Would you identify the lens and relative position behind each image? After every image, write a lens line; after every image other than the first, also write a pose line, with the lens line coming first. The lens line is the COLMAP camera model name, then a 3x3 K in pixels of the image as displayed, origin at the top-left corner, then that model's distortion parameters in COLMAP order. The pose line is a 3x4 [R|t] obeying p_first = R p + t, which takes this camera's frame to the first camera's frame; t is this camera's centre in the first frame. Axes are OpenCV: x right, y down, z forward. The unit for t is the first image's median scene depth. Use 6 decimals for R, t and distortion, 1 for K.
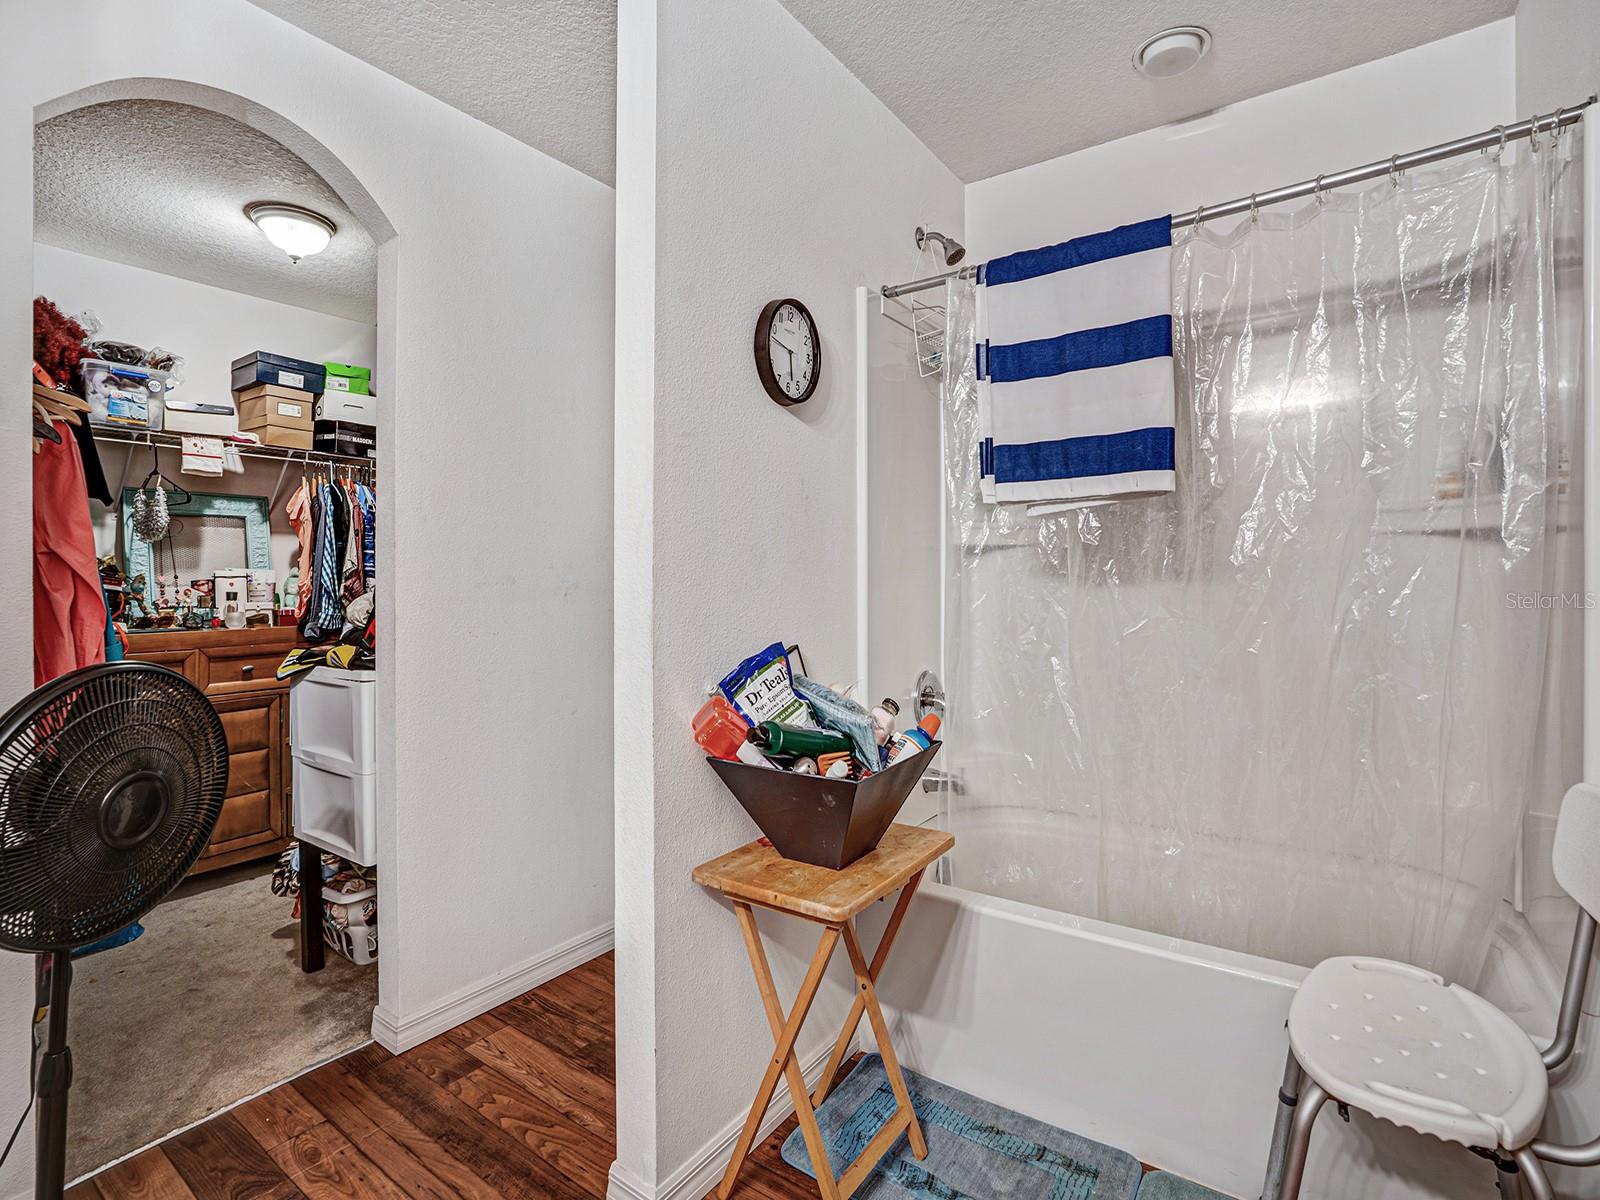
lens RADIAL K [[789.4, 0, 742.9], [0, 789.4, 574.4], [0, 0, 1]] dist [-0.002904, 0.015149]
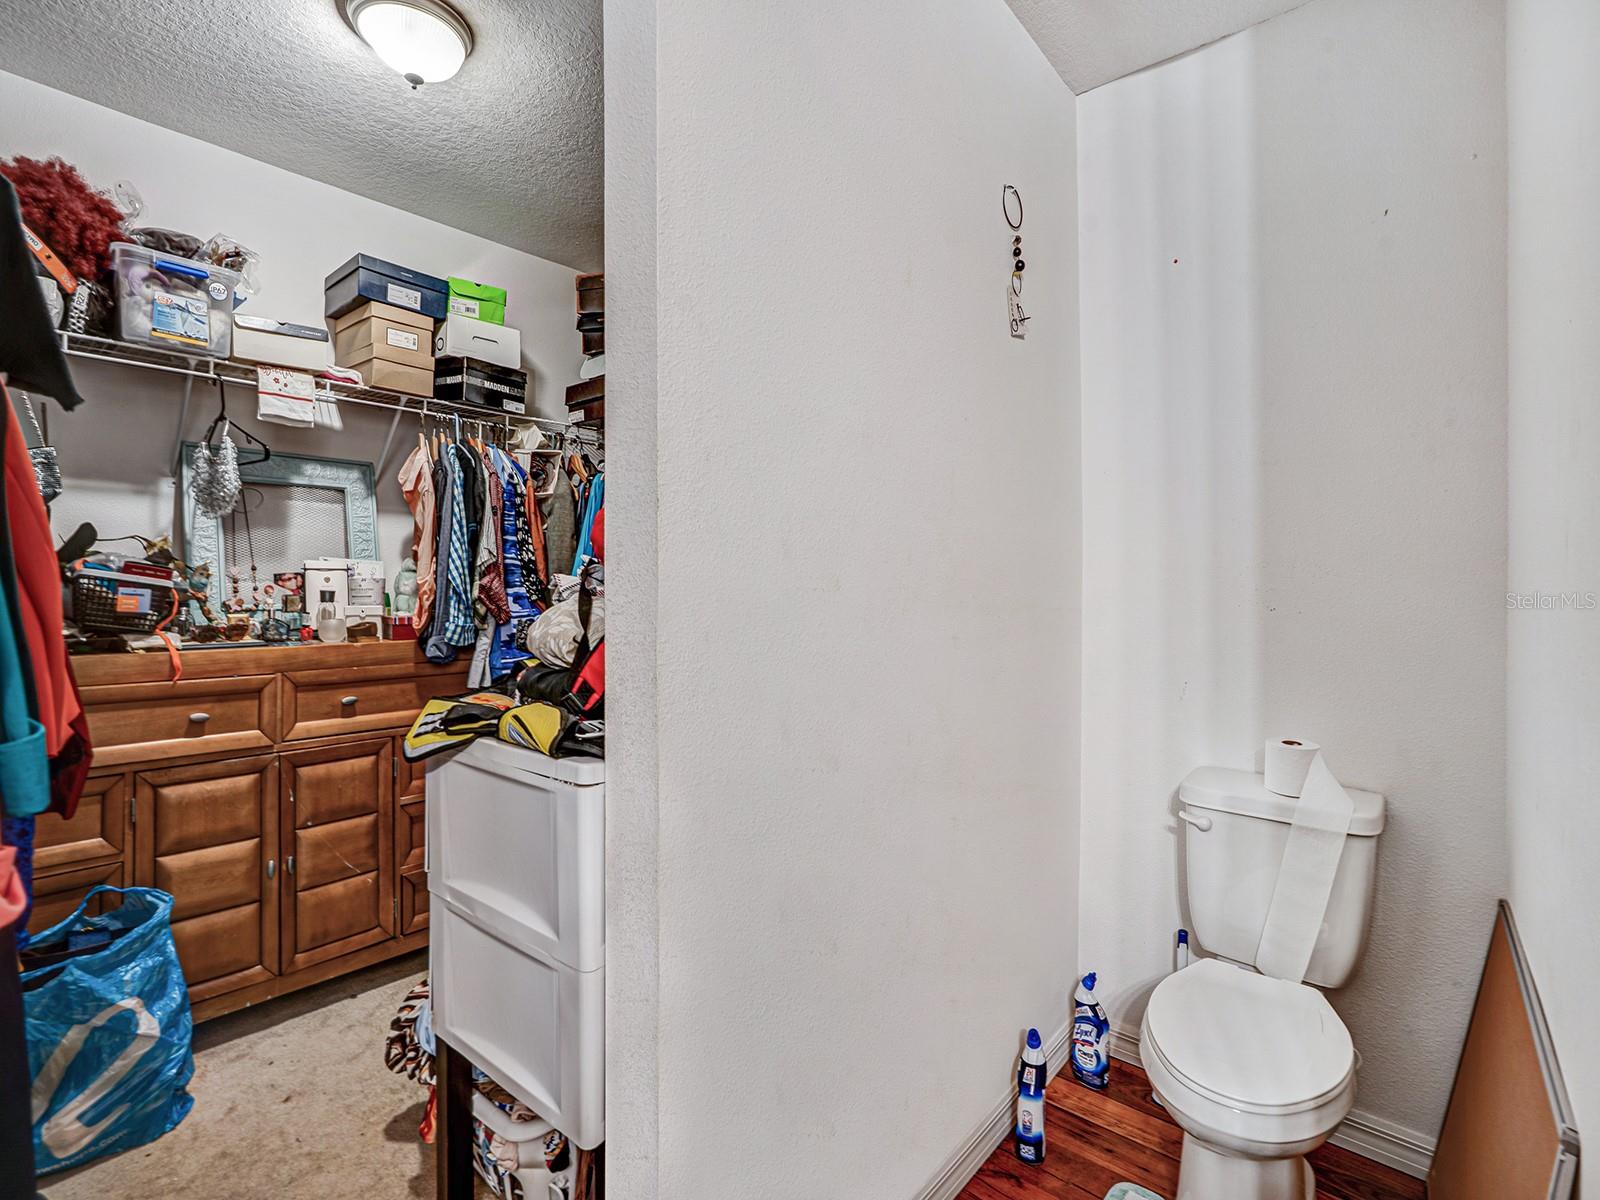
lens RADIAL K [[779.8, 0, 742.9], [0, 779.8, 602.1], [0, 0, 1]] dist [0.013973, 0.022108]
pose [[0.996066, 0.019360, -0.086469, -0.215273], [-0.016482, 0.999290, 0.033875, 0.002327], [0.087064, -0.032317, 0.995678, 0.333329]]
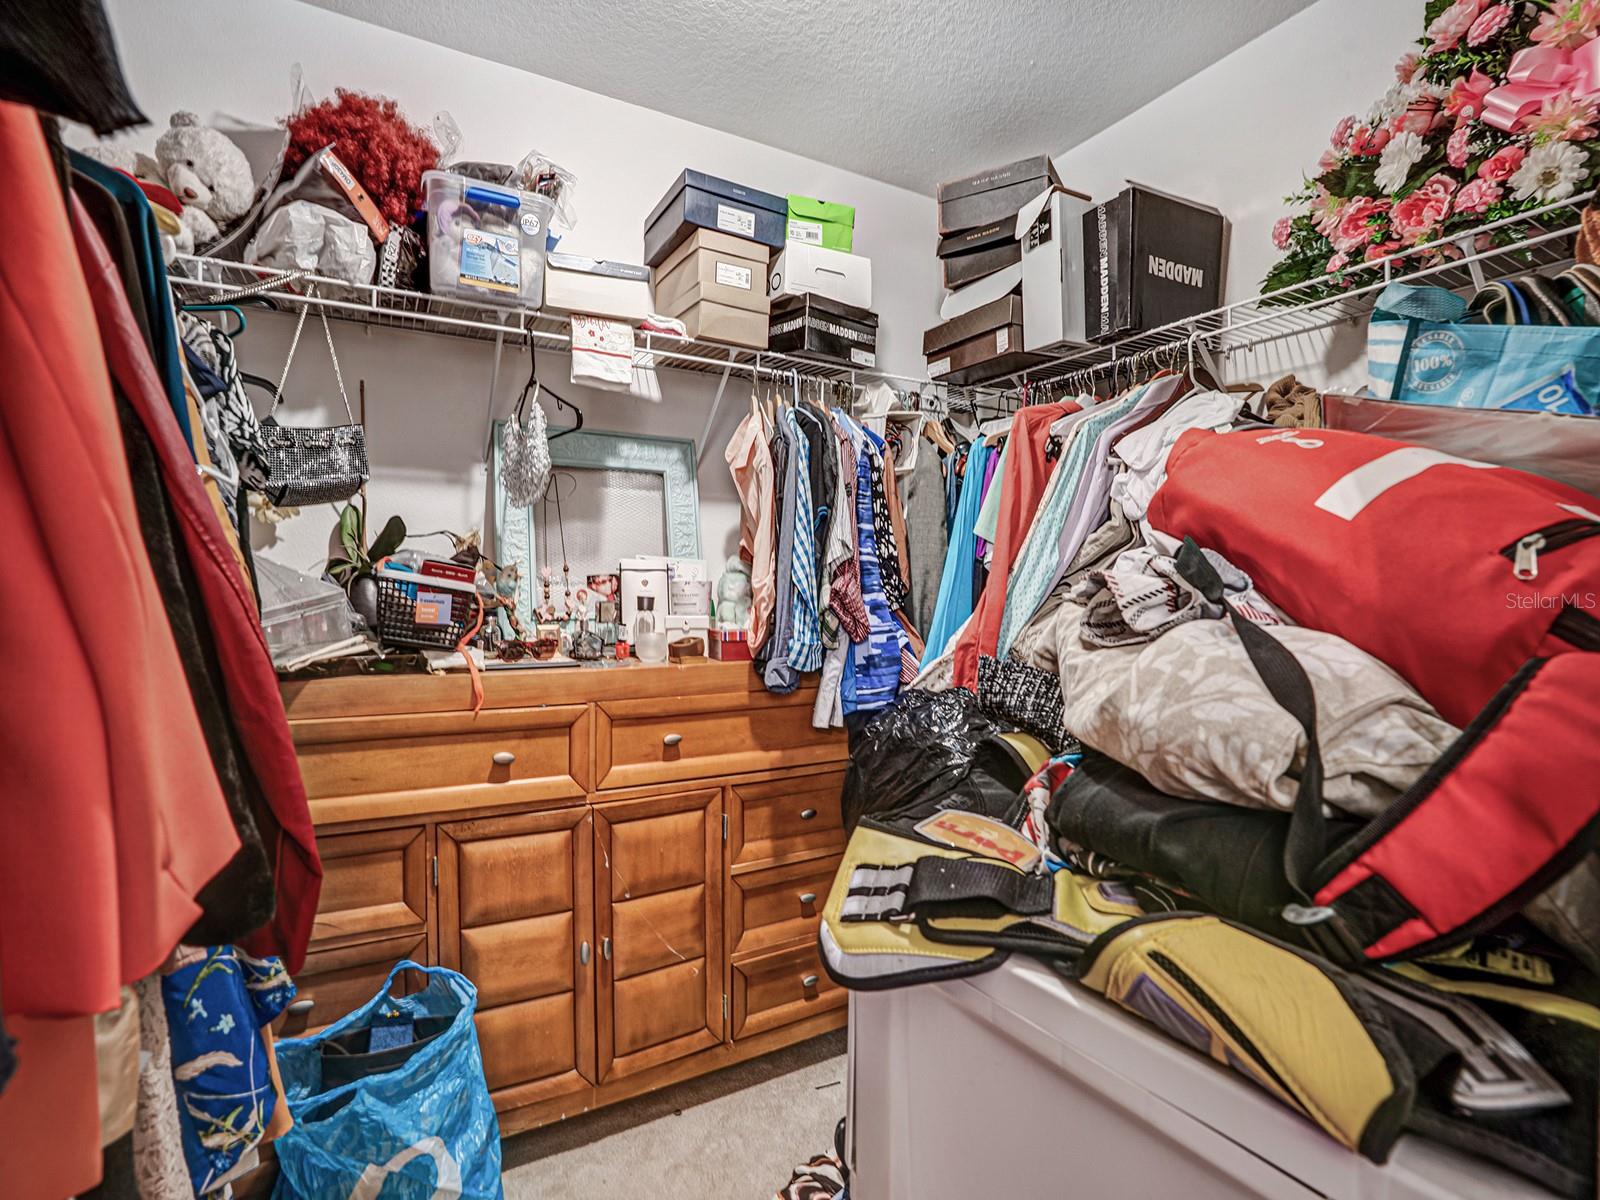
lens RADIAL K [[778.2, 0, 806.3], [0, 778.2, 624.3], [0, 0, 1]] dist [-0.009989, 0.000150]
pose [[0.937485, 0.035859, -0.346174, -0.352074], [-0.015187, 0.997945, 0.062245, 0.005830], [0.347694, -0.053096, 0.936103, 0.527497]]
